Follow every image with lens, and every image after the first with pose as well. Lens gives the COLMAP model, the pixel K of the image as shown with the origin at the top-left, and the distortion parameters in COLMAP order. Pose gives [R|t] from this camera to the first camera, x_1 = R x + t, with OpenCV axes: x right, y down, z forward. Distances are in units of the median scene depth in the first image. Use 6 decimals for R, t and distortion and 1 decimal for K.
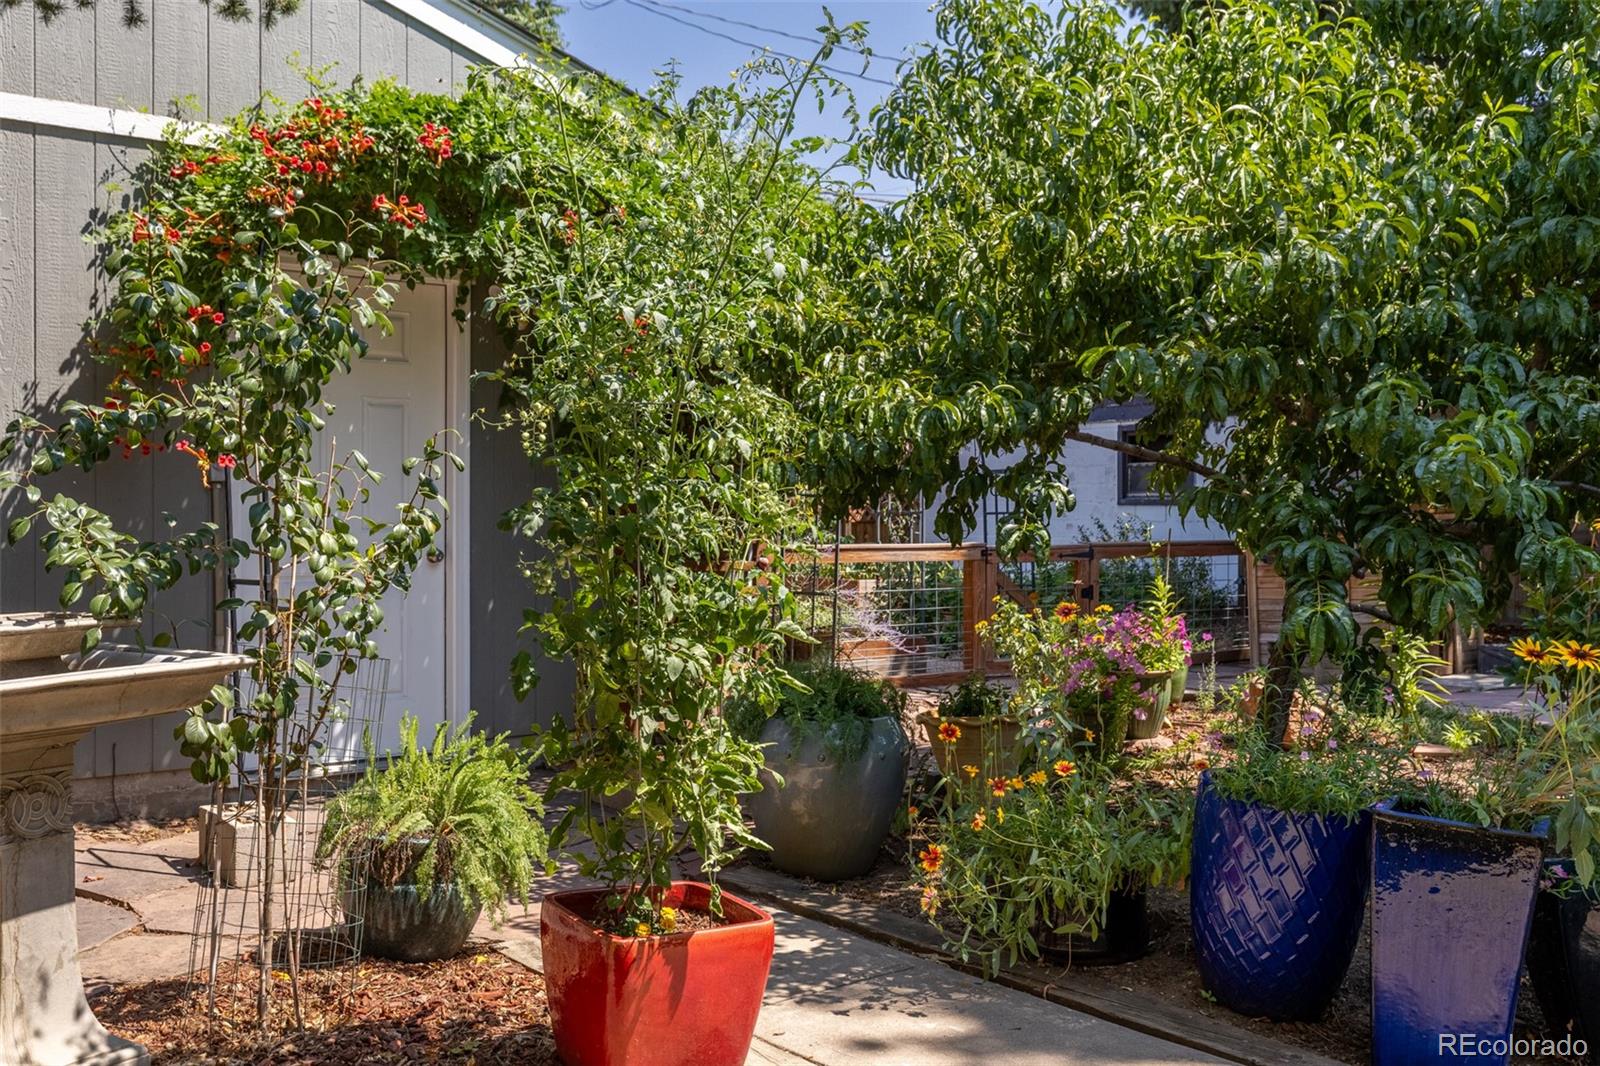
lens RADIAL K [[1576.5, 0, 801.6], [0, 1576.5, 529.8], [0, 0, 1]] dist [0.004781, 0.000000]
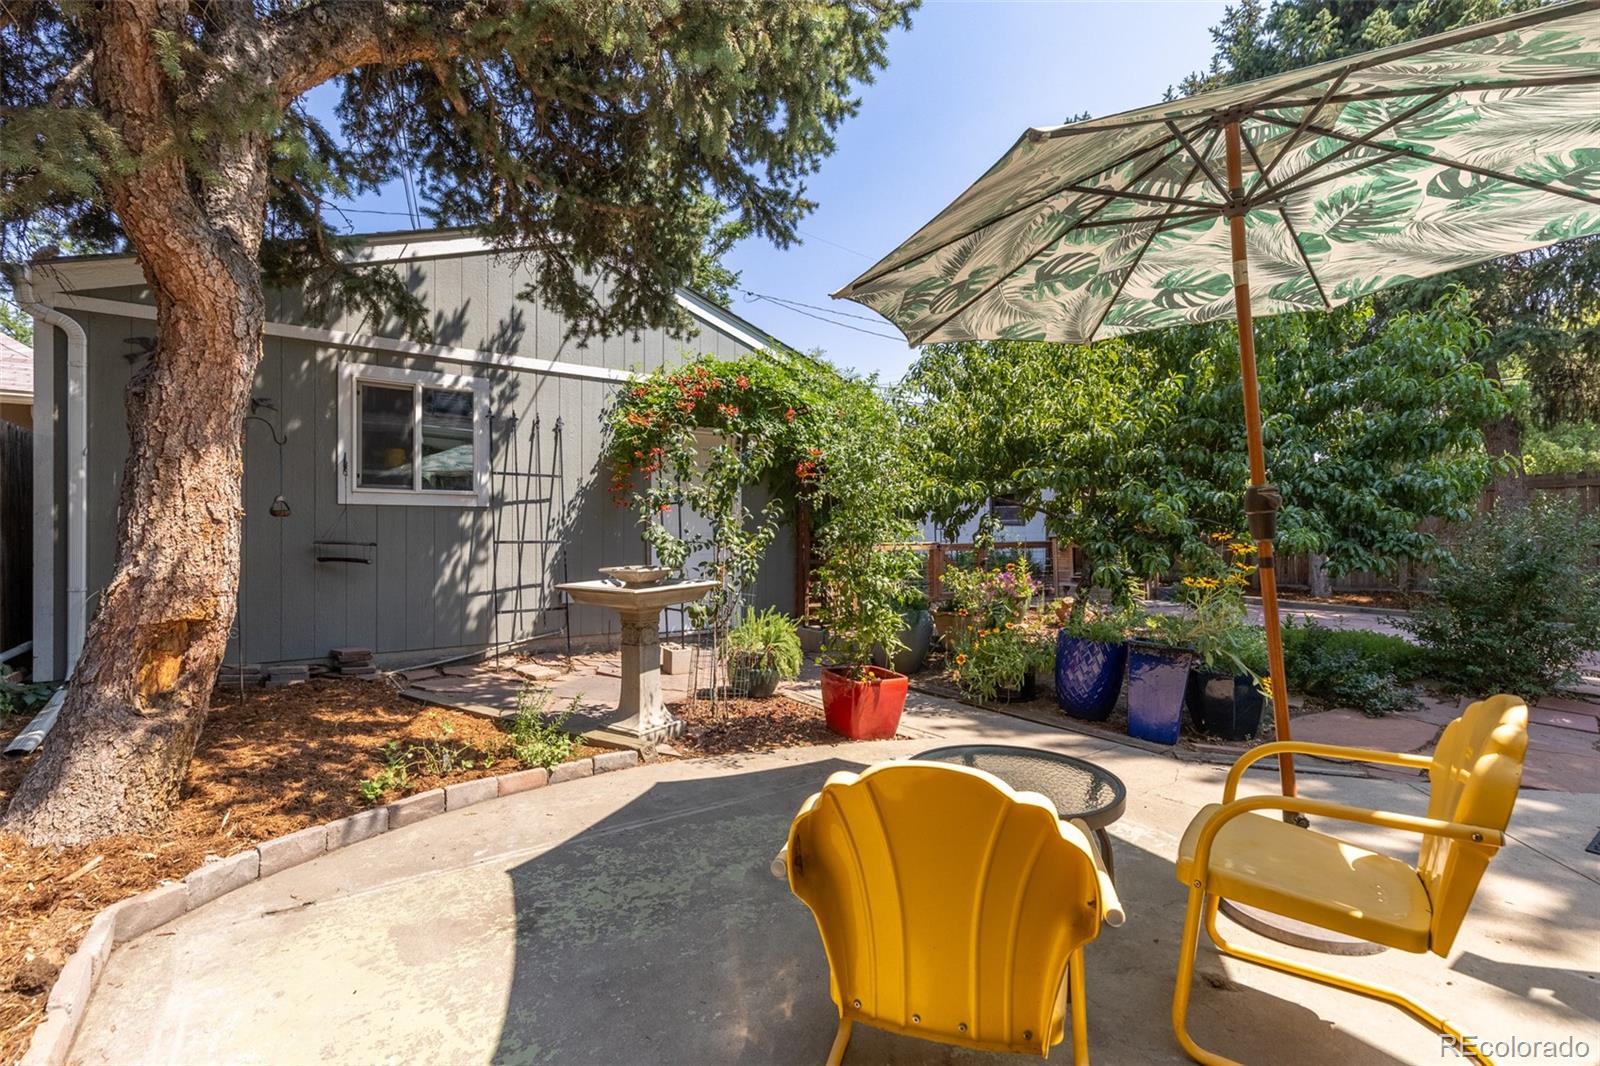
lens RADIAL K [[738.0, 0, 798.3], [0, 738.0, 535.9], [0, 0, 1]] dist [0.009208, 0.002353]
pose [[0.999161, 0.002641, -0.040866, -0.123613], [-0.002630, 0.999996, 0.000319, -0.001475], [0.040867, -0.000211, 0.999165, -0.238714]]
